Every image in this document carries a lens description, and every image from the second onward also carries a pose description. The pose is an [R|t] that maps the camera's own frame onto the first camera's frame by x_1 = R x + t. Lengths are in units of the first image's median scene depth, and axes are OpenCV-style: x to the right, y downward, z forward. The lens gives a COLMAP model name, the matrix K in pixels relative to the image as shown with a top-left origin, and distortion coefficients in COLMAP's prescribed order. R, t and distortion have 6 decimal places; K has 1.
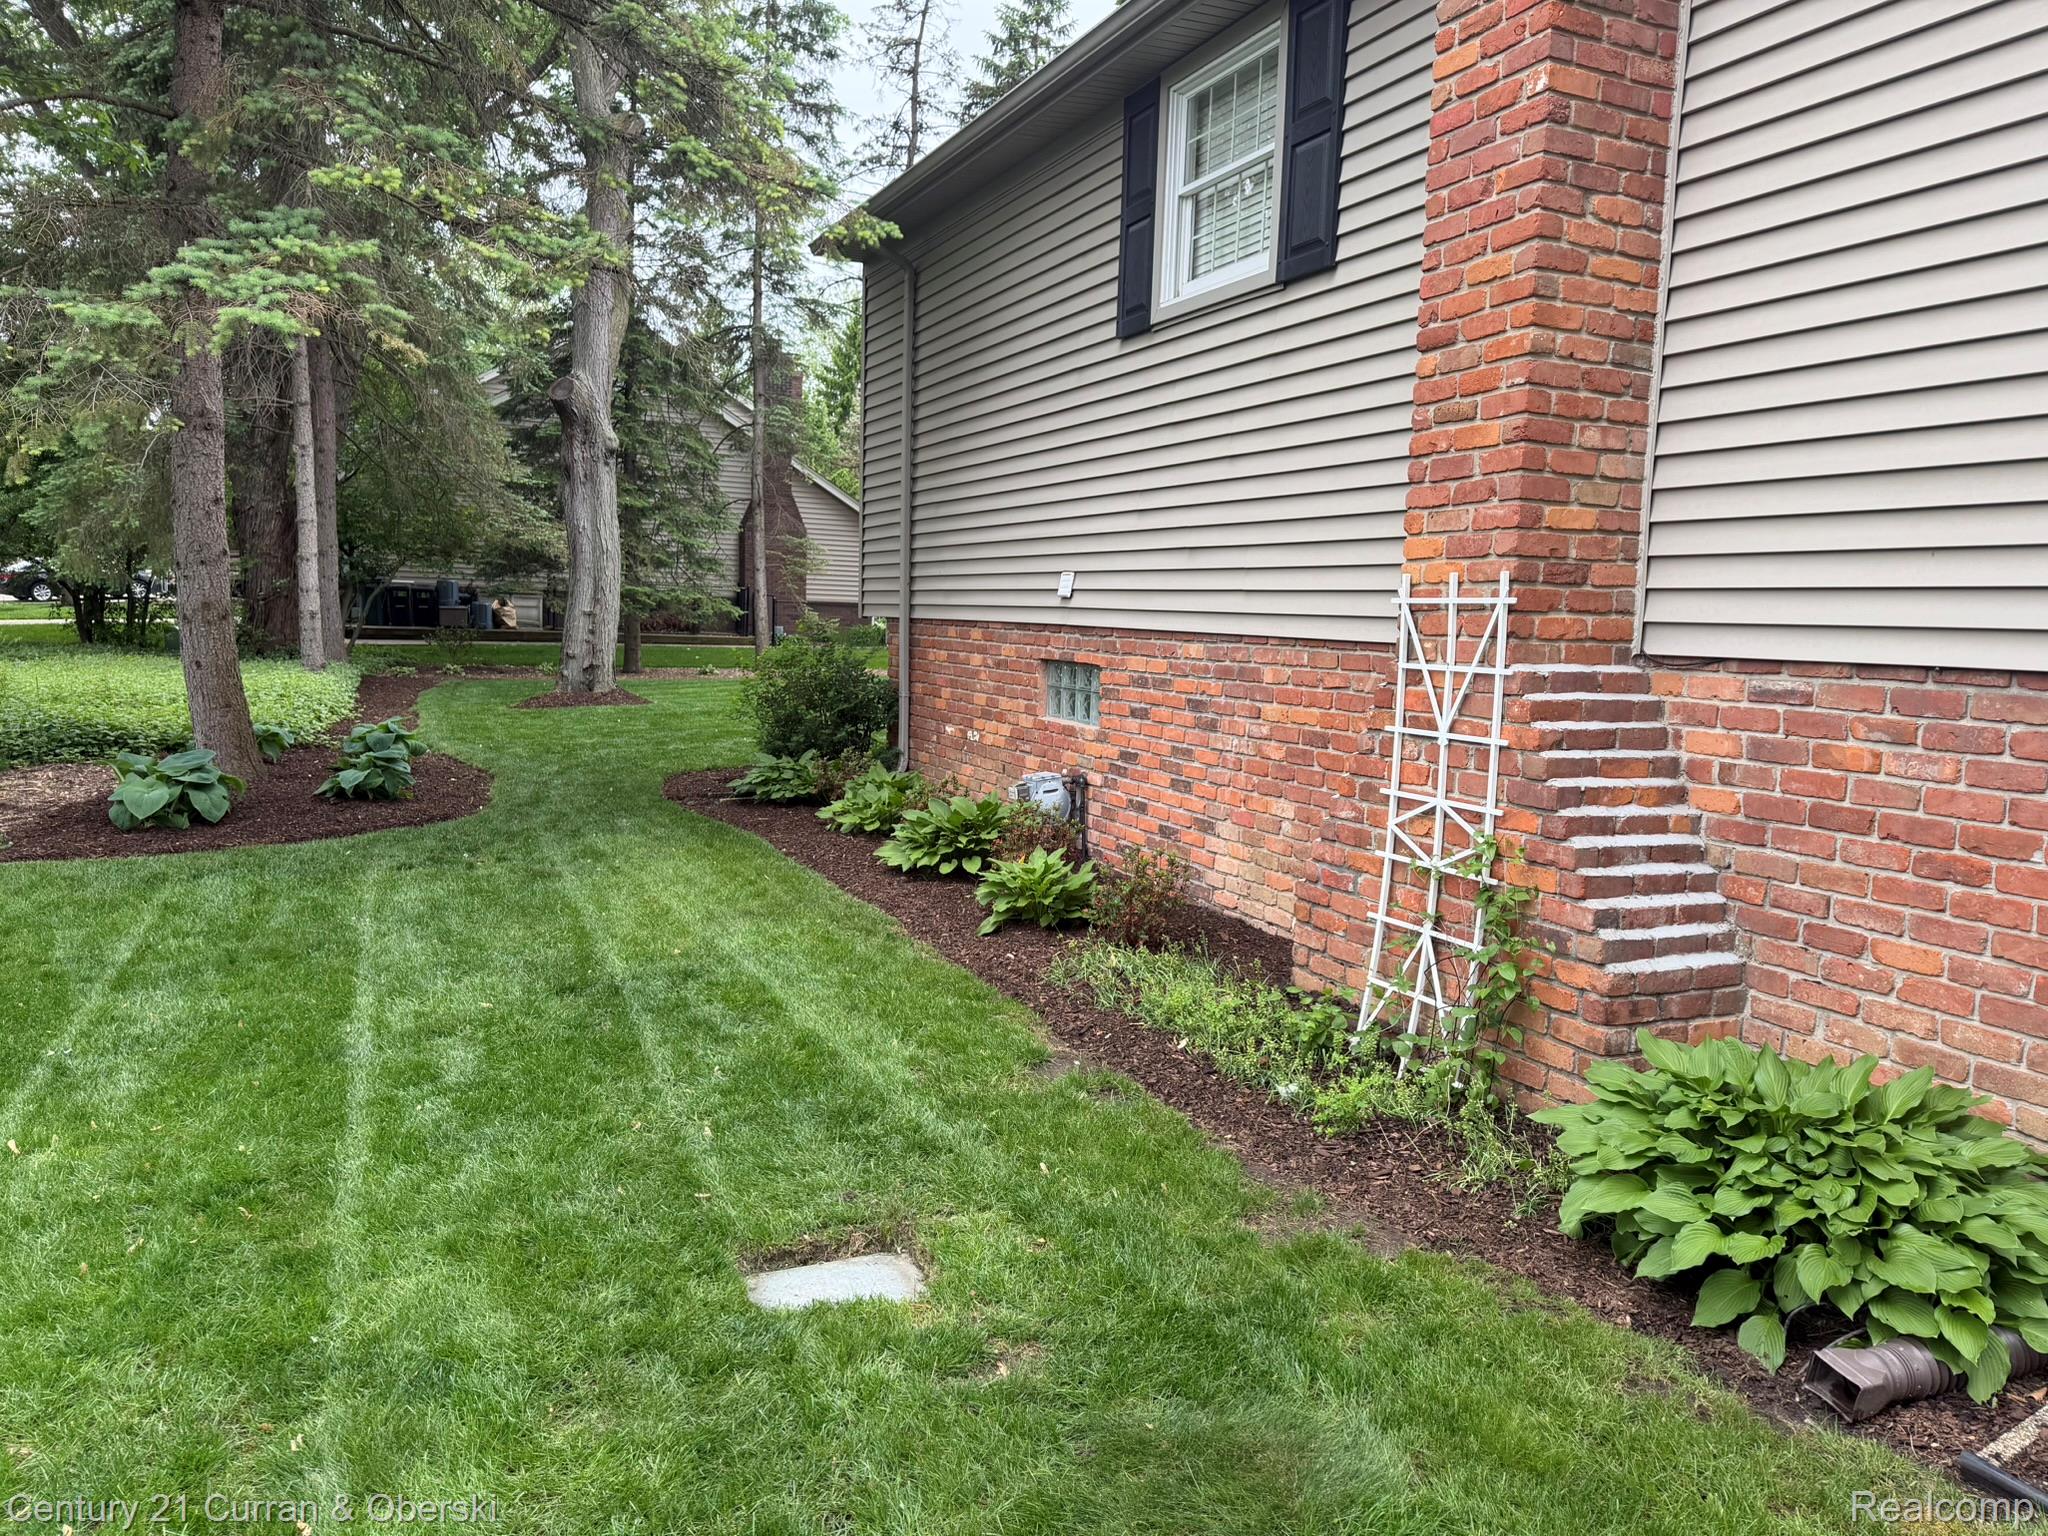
lens RADIAL K [[1422.0, 0, 1035.0], [0, 1422.0, 760.1], [0, 0, 1]] dist [0.012028, -0.017042]
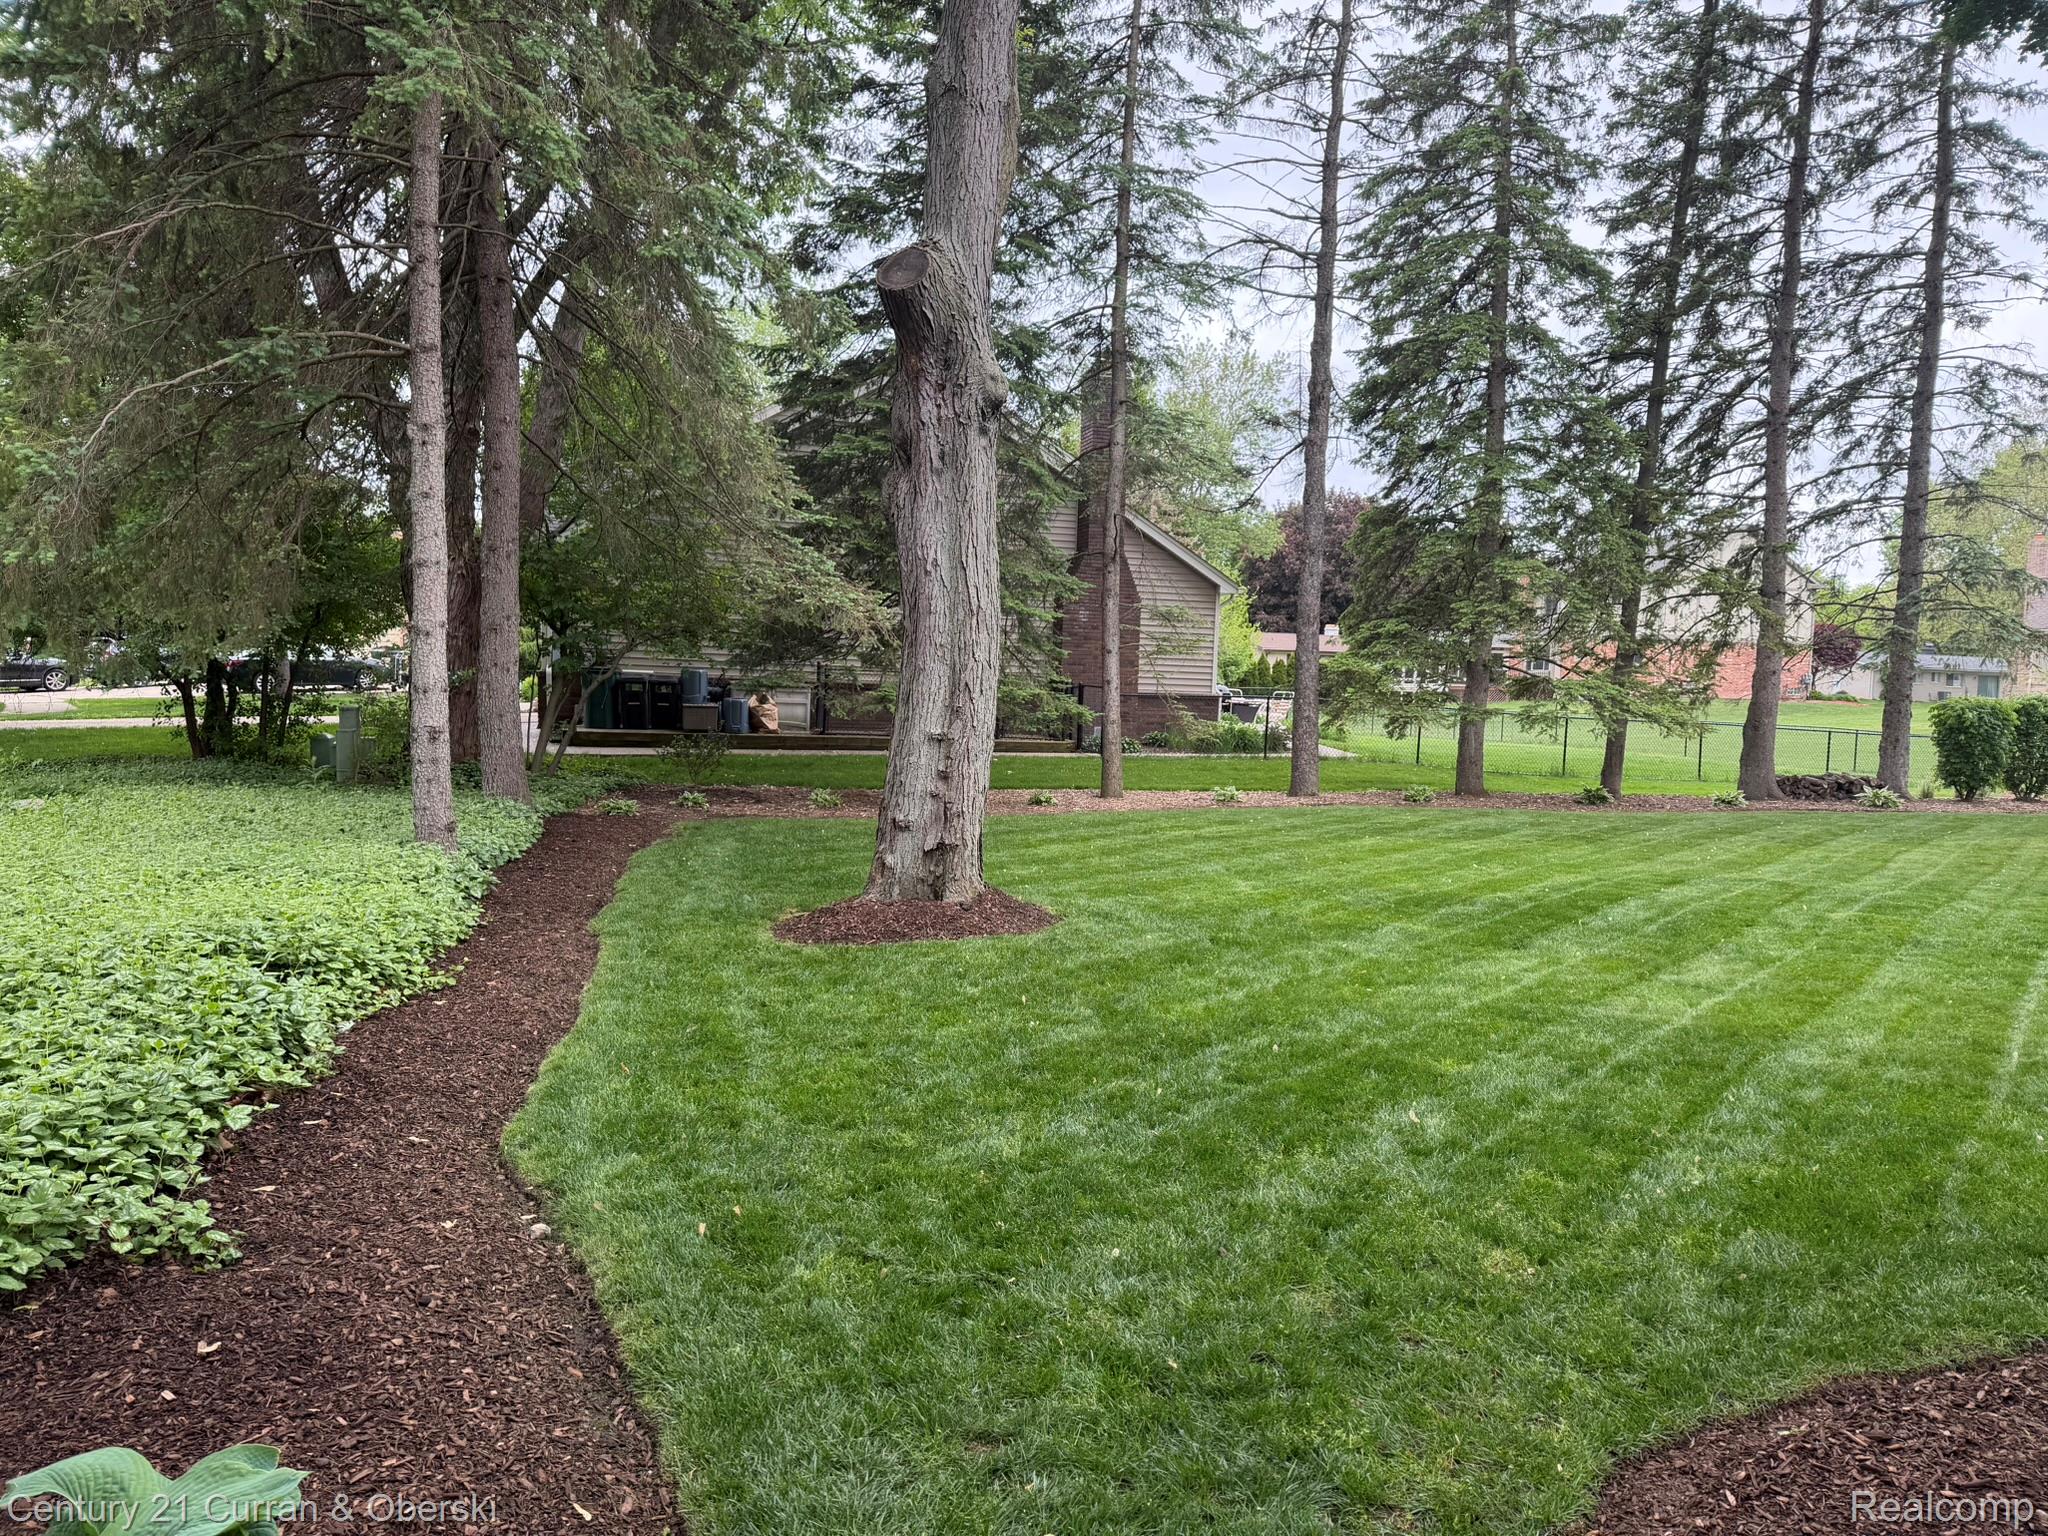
lens RADIAL K [[1422.0, 0, 1018.2], [0, 1422.0, 776.1], [0, 0, 1]] dist [0.012028, -0.017042]
pose [[0.984781, 0.010050, -0.173511, -0.150238], [-0.018565, 0.998697, -0.047526, -0.050216], [0.172807, 0.050024, 0.983685, 0.391585]]
